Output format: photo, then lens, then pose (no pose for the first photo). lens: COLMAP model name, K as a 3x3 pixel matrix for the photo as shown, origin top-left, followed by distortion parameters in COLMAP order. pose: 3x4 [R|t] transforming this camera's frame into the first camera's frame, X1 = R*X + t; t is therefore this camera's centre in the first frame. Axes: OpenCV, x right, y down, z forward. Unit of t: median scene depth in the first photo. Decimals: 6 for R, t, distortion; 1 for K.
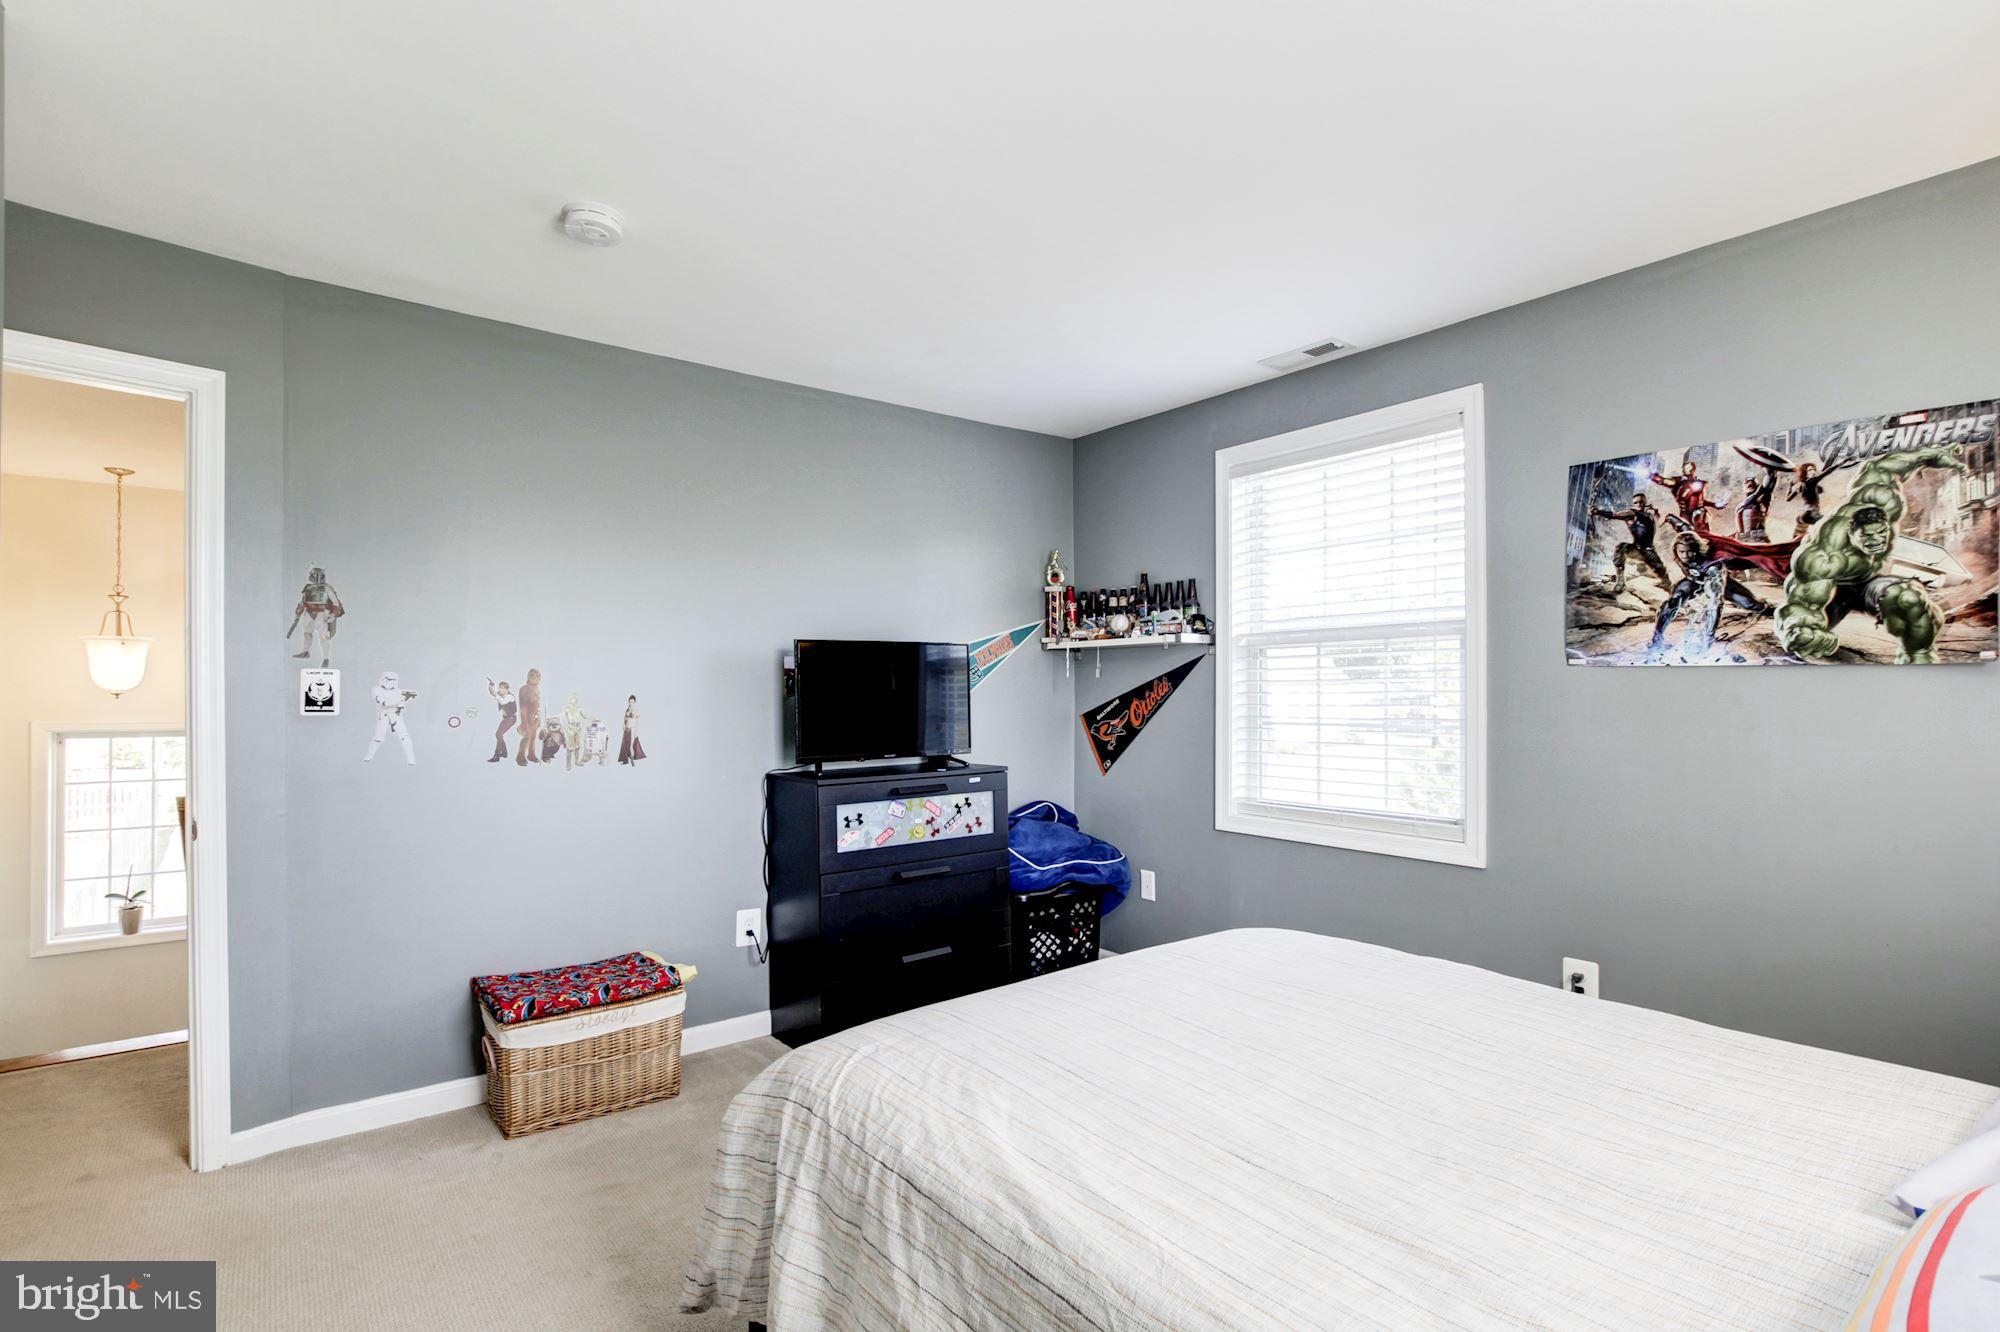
lens RADIAL K [[951.1, 0, 1006.4], [0, 951.1, 690.1], [0, 0, 1]] dist [-0.001718, -0.000453]
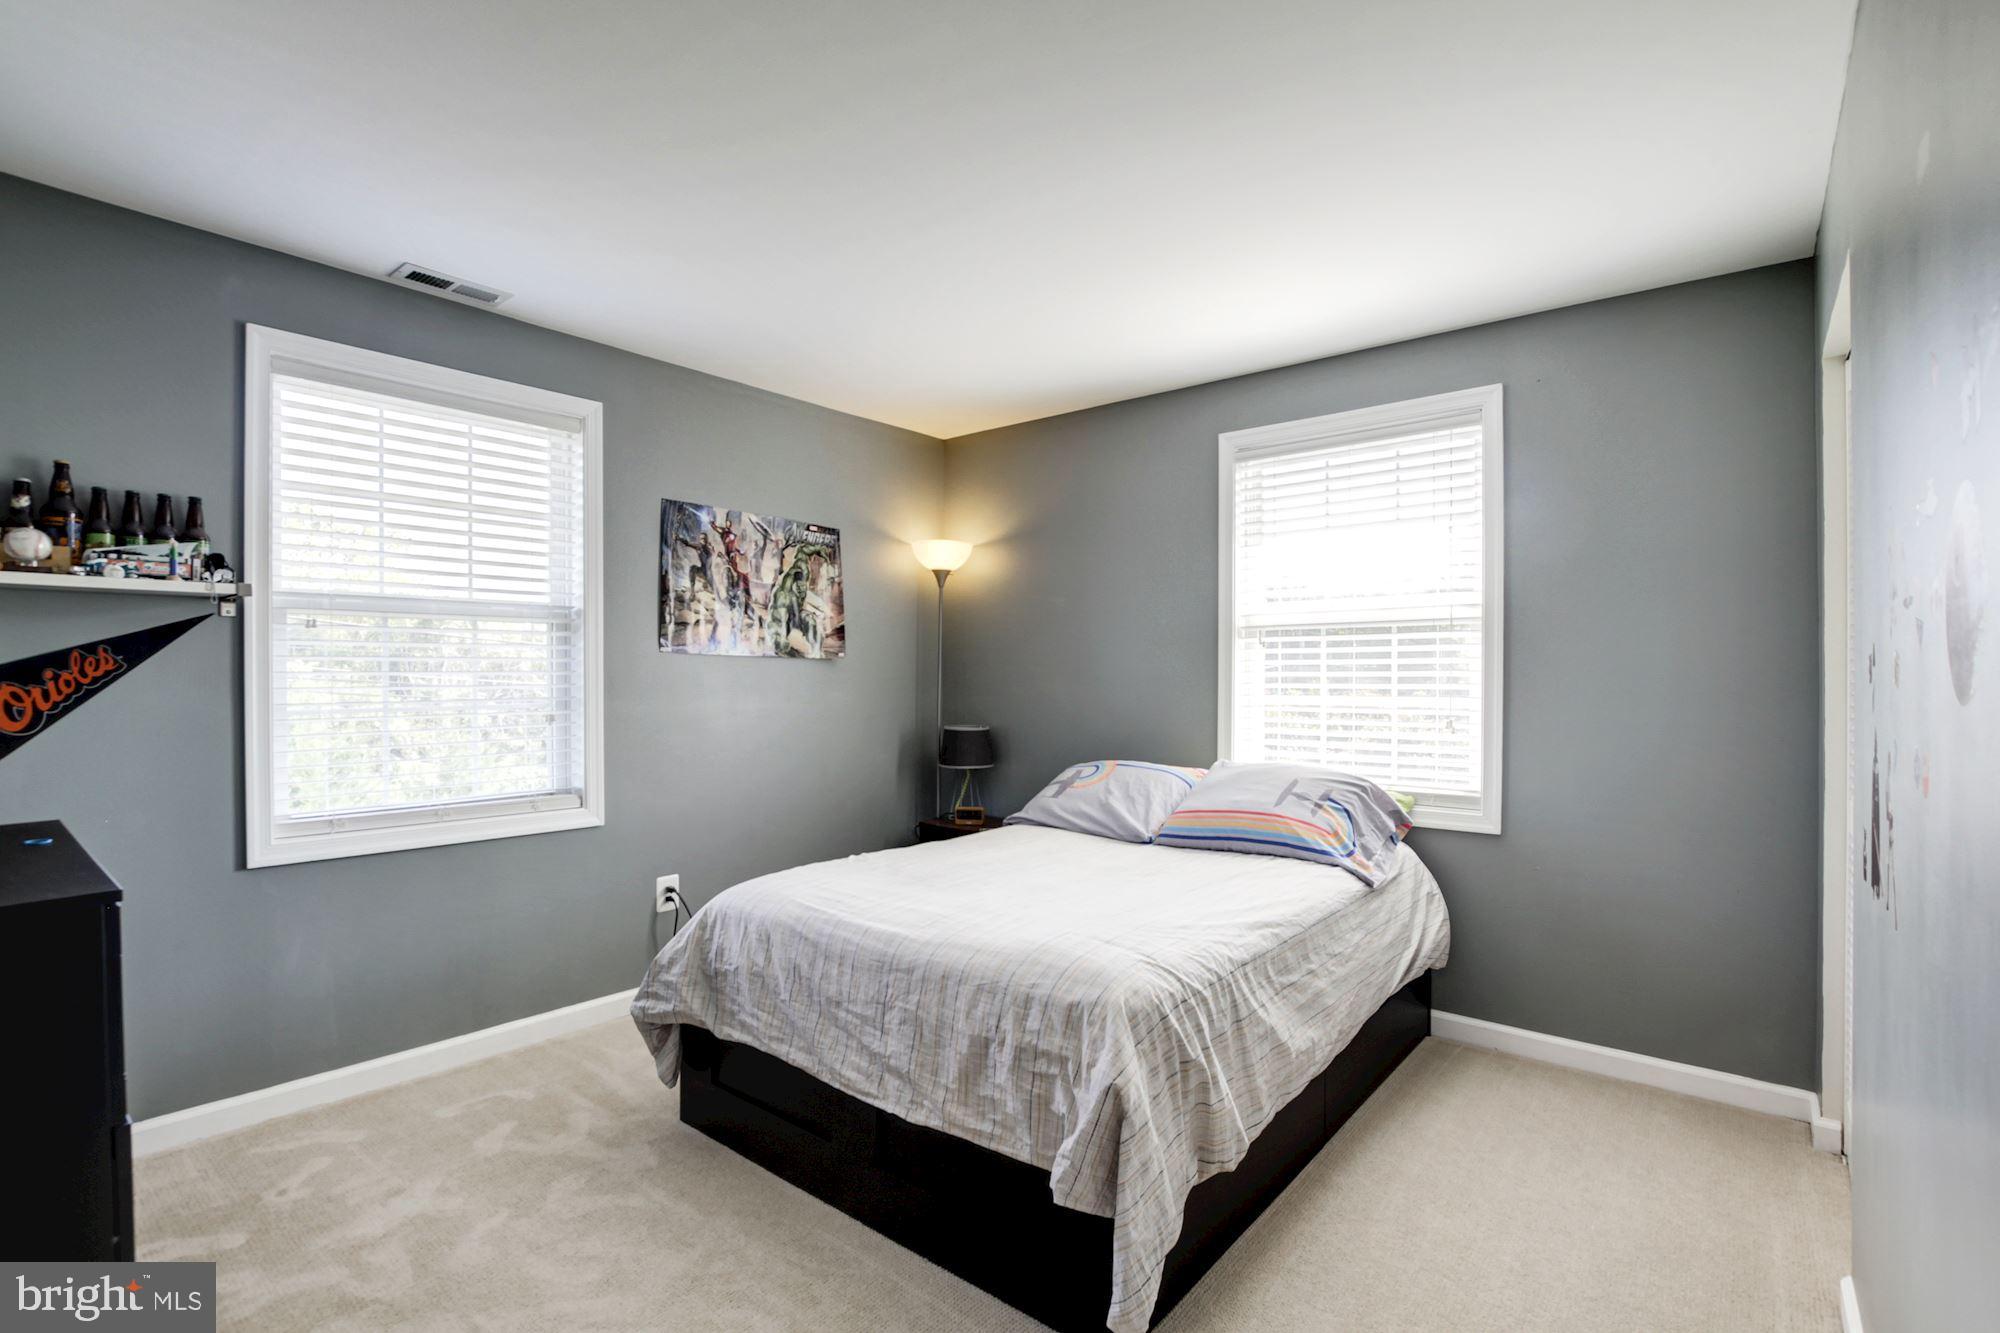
lens RADIAL K [[936.5, 0, 1000.0], [0, 936.5, 666.5], [0, 0, 1]] dist [-0.000095, -0.000107]
pose [[-0.198637, 0.010855, 0.980013, -0.801632], [-0.002082, 0.999932, -0.011498, 0.007676], [-0.980071, -0.004324, -0.198601, 0.859881]]
